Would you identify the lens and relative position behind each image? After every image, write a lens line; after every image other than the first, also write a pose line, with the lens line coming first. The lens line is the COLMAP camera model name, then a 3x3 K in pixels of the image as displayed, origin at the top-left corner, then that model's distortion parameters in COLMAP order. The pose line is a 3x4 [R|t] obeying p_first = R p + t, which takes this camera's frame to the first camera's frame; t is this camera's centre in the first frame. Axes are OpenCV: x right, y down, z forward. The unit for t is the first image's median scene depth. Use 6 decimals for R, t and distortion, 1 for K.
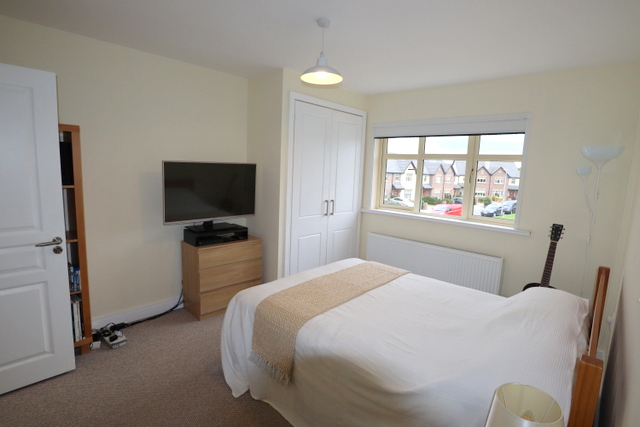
lens RADIAL K [[320.8, 0, 320.0], [0, 320.8, 213.5], [0, 0, 1]] dist [0.043315, 0.000051]
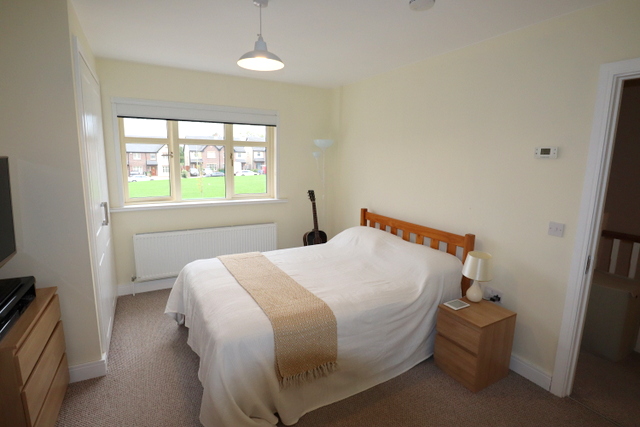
lens RADIAL K [[329.2, 0, 320.0], [0, 329.2, 213.5], [0, 0, 1]] dist [-0.073793, 0.000340]
pose [[0.328709, -0.194978, 0.924085, -0.596970], [0.128817, 0.978569, 0.160651, -0.087425], [-0.935605, 0.066230, 0.346781, 0.381988]]
